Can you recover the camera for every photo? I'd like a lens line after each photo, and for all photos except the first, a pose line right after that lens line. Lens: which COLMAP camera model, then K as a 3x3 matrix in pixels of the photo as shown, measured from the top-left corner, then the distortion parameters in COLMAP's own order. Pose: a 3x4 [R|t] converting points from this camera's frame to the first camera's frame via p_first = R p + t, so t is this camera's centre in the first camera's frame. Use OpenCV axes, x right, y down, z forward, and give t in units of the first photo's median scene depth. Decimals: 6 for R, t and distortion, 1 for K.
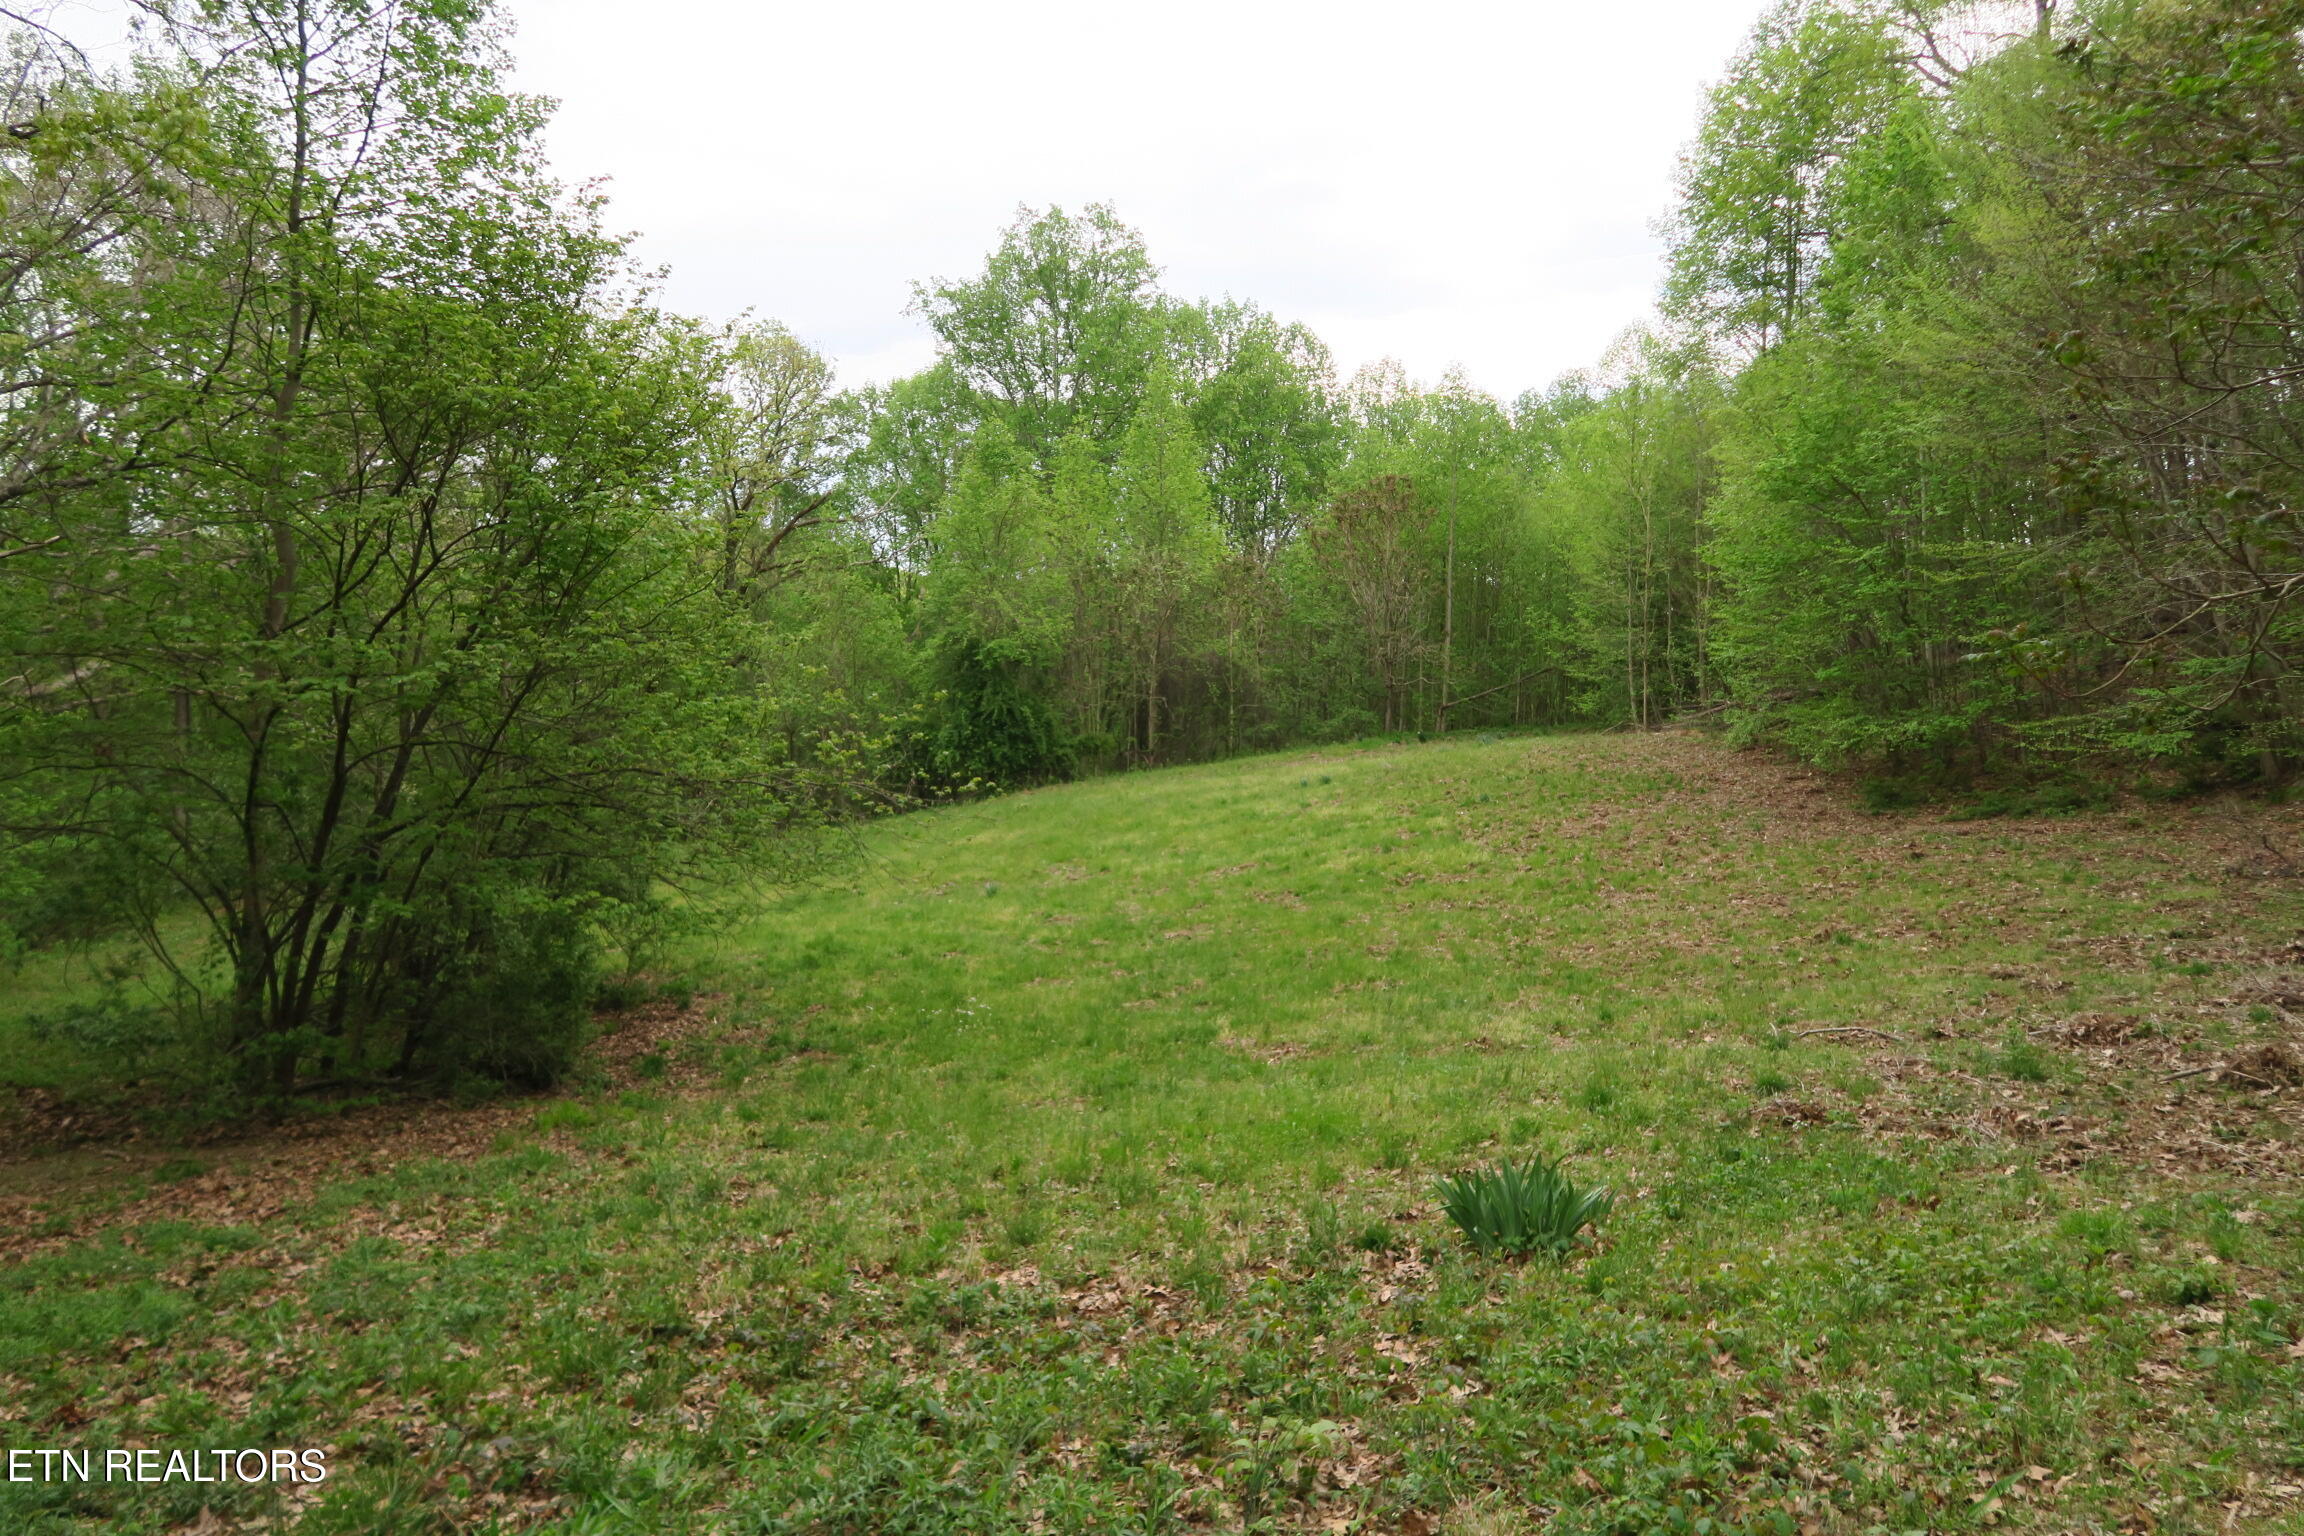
lens RADIAL K [[1671.0, 0, 1147.5], [0, 1671.0, 720.3], [0, 0, 1]] dist [-0.006215, -0.000441]
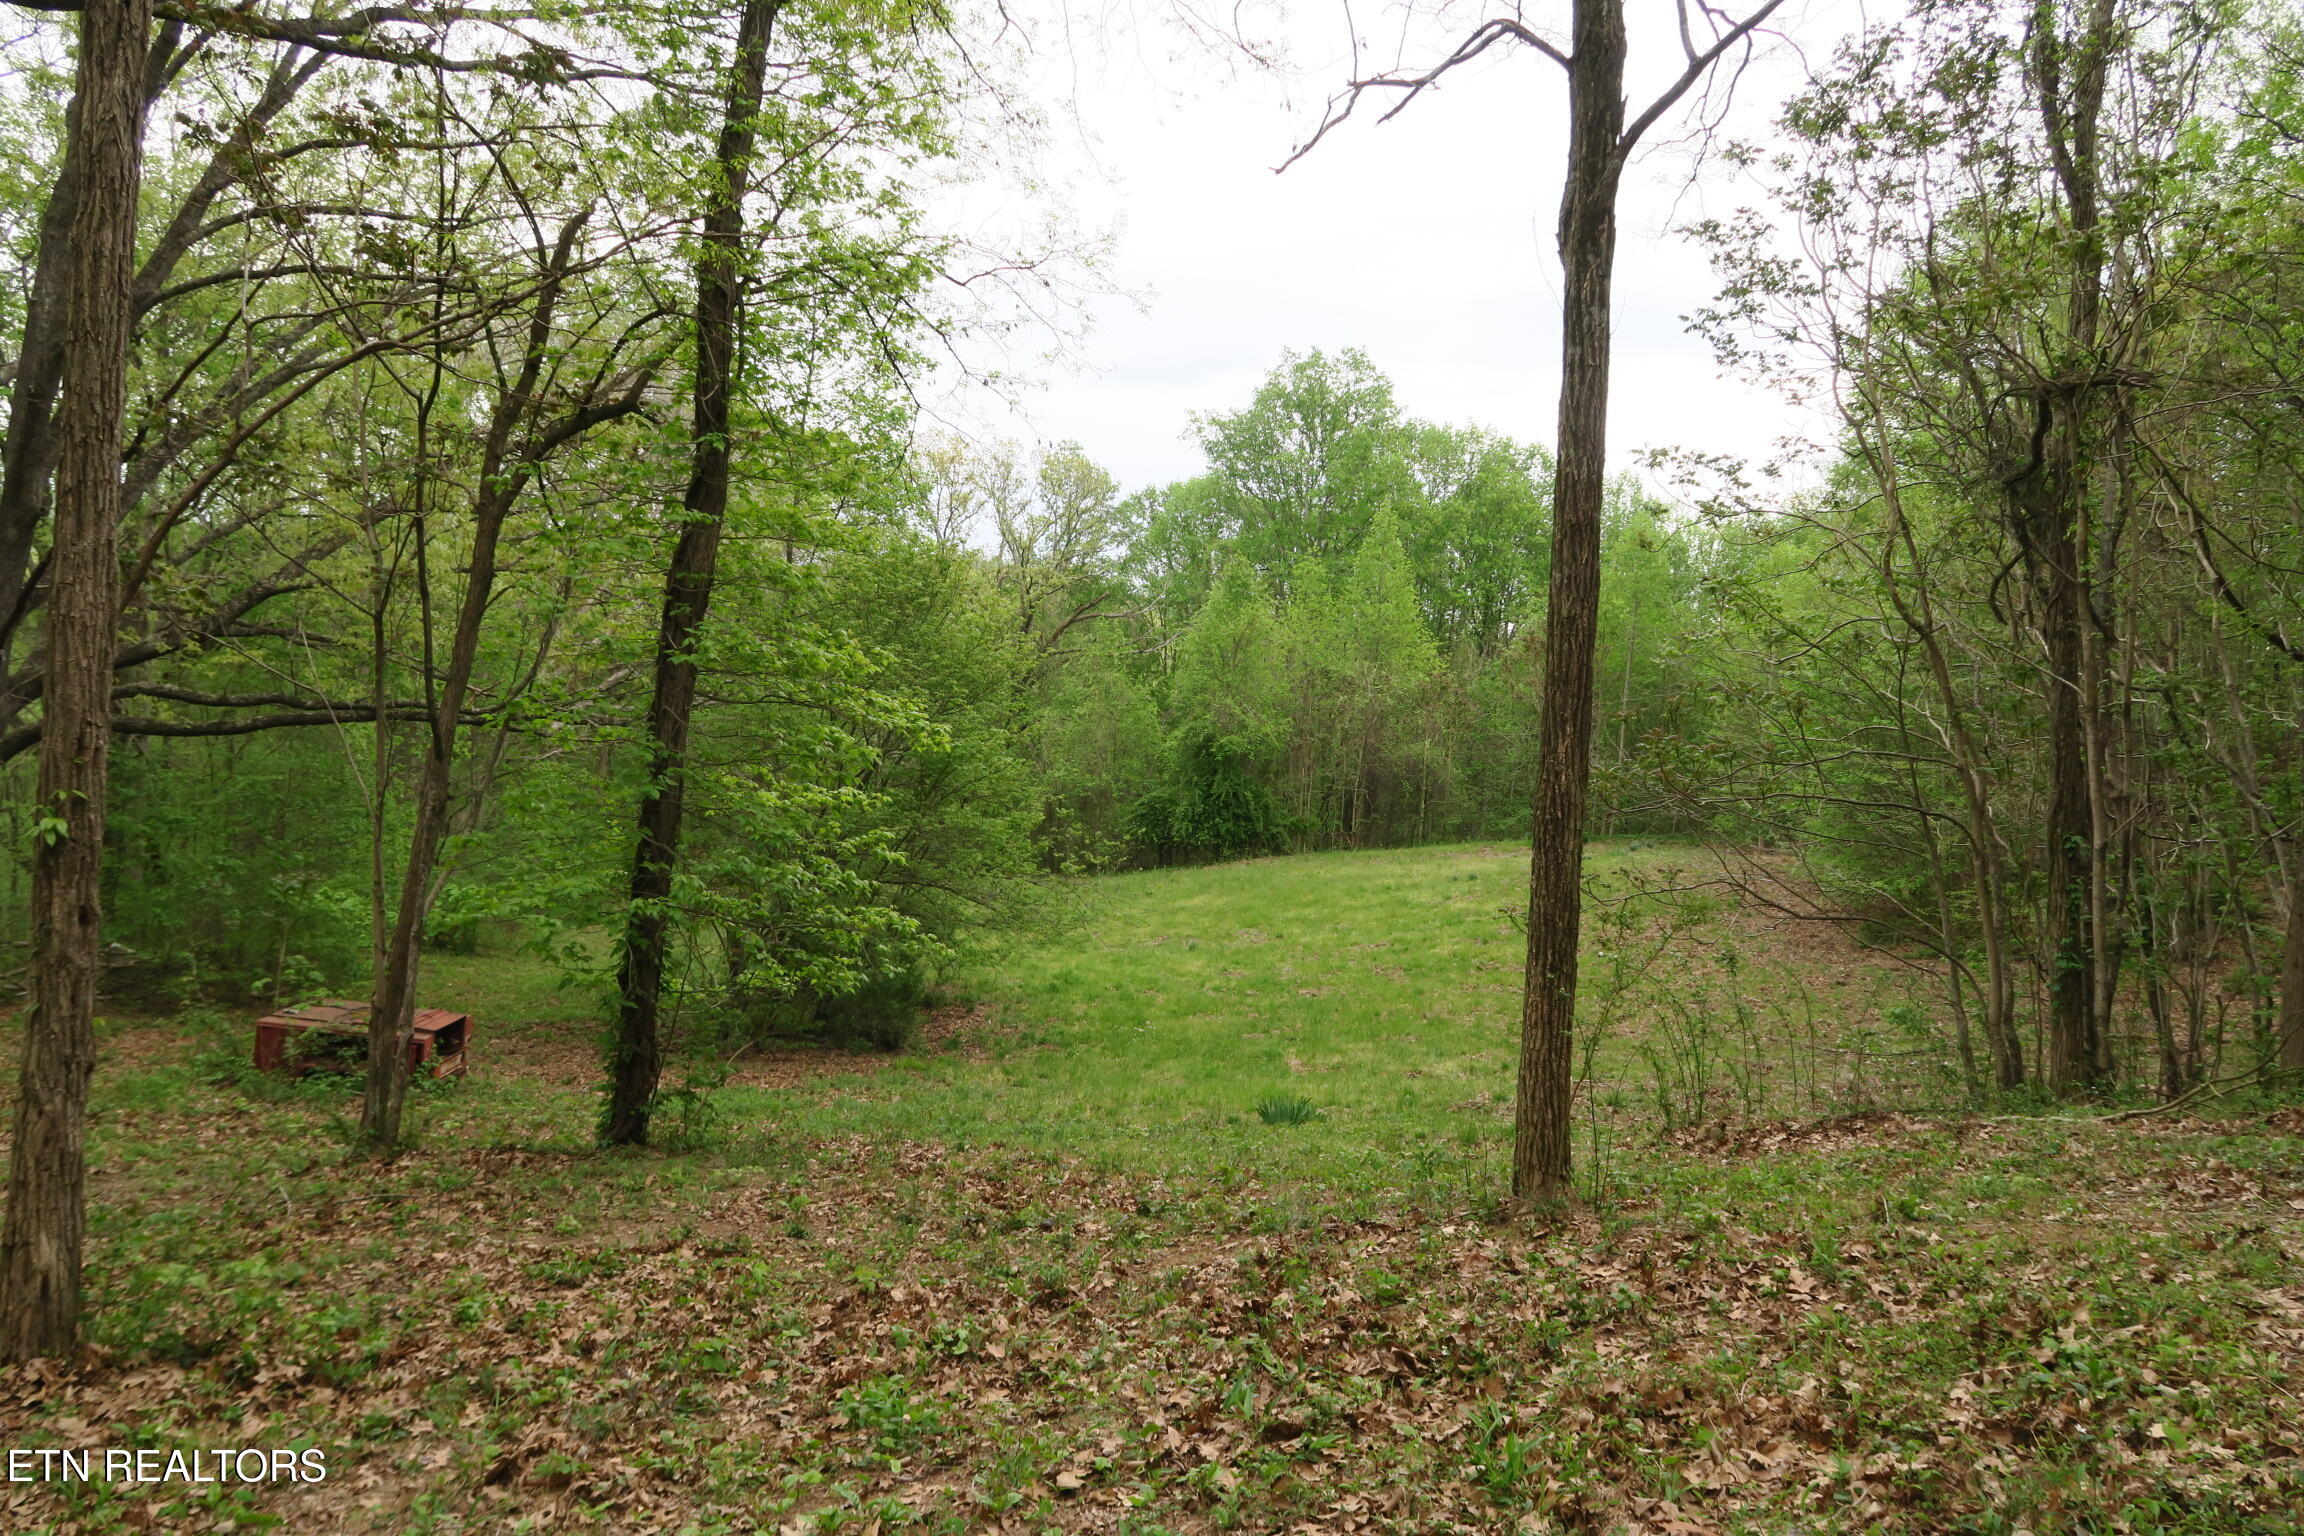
lens RADIAL K [[1671.0, 0, 1147.5], [0, 1671.0, 720.3], [0, 0, 1]] dist [-0.006215, -0.000441]
pose [[0.984241, 0.064030, -0.164832, 0.050115], [-0.067480, 0.997602, -0.015408, -0.034632], [0.163451, 0.026288, 0.986201, -0.209021]]
